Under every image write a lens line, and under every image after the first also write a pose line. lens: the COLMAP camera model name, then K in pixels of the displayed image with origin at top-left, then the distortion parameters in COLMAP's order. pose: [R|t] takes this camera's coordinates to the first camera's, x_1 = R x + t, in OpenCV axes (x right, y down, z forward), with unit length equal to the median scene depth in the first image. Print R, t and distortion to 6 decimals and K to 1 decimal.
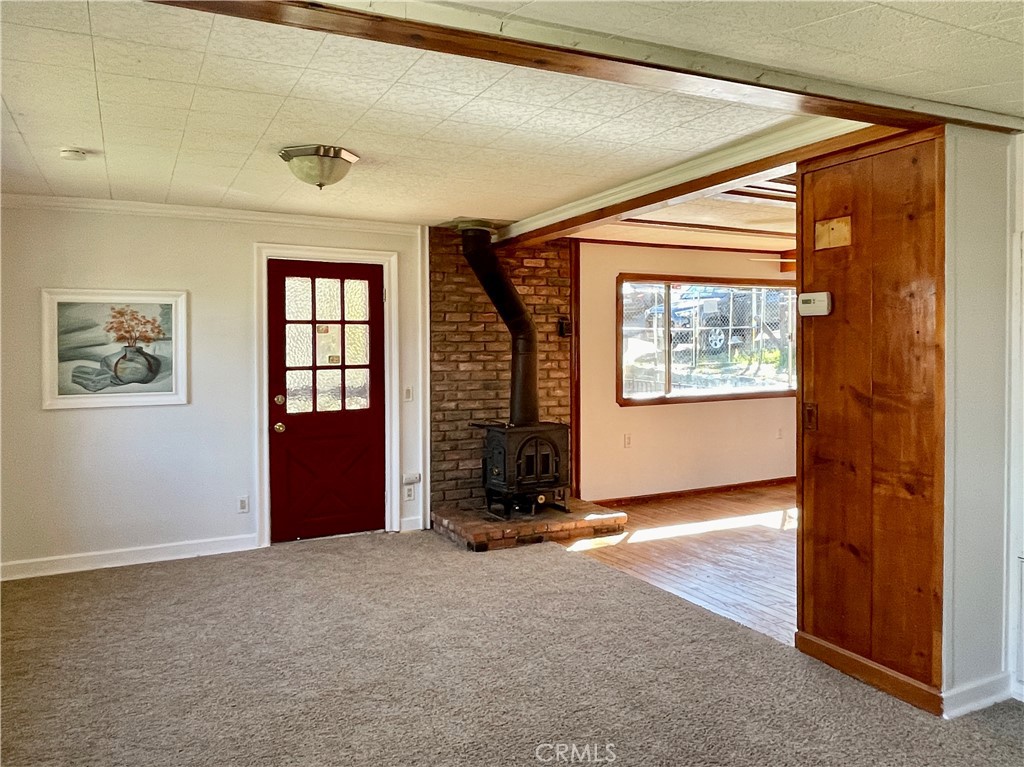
lens RADIAL K [[750.7, 0, 511.3], [0, 750.7, 353.0], [0, 0, 1]] dist [0.045755, -0.081990]
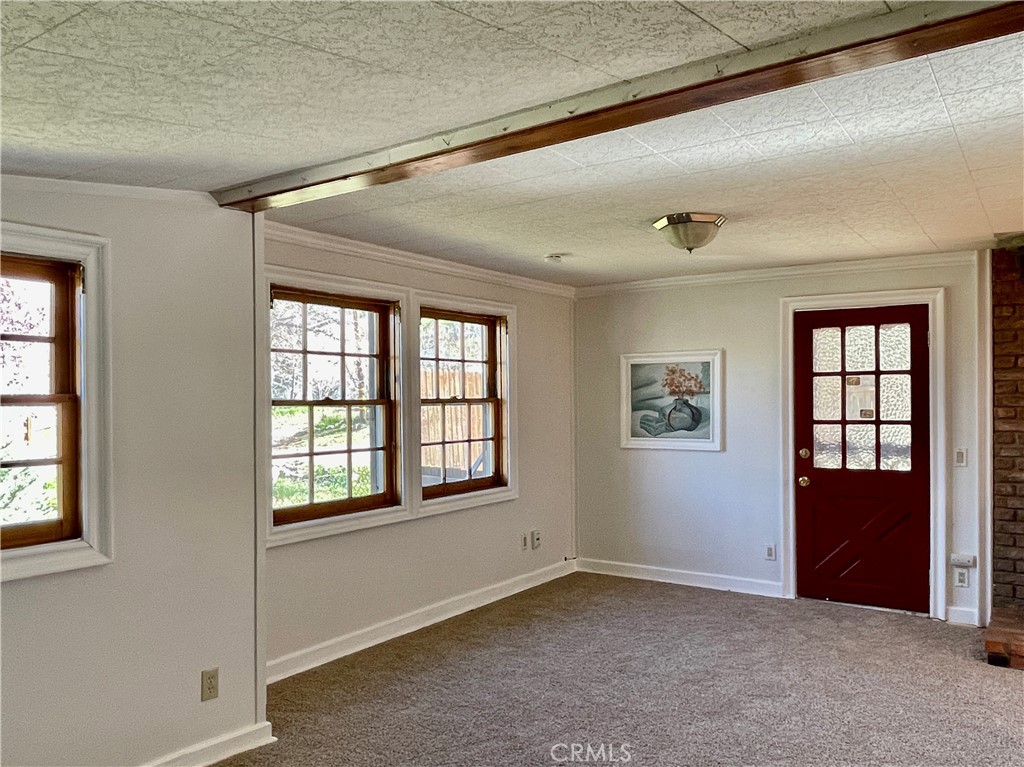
lens RADIAL K [[782.5, 0, 512.4], [0, 782.5, 398.6], [0, 0, 1]] dist [0.004279, -0.031401]
pose [[0.468825, 0.001695, -0.883289, 0.418189], [-0.007979, 0.999965, -0.002316, -0.004265], [0.883255, 0.008133, 0.468822, 0.178616]]
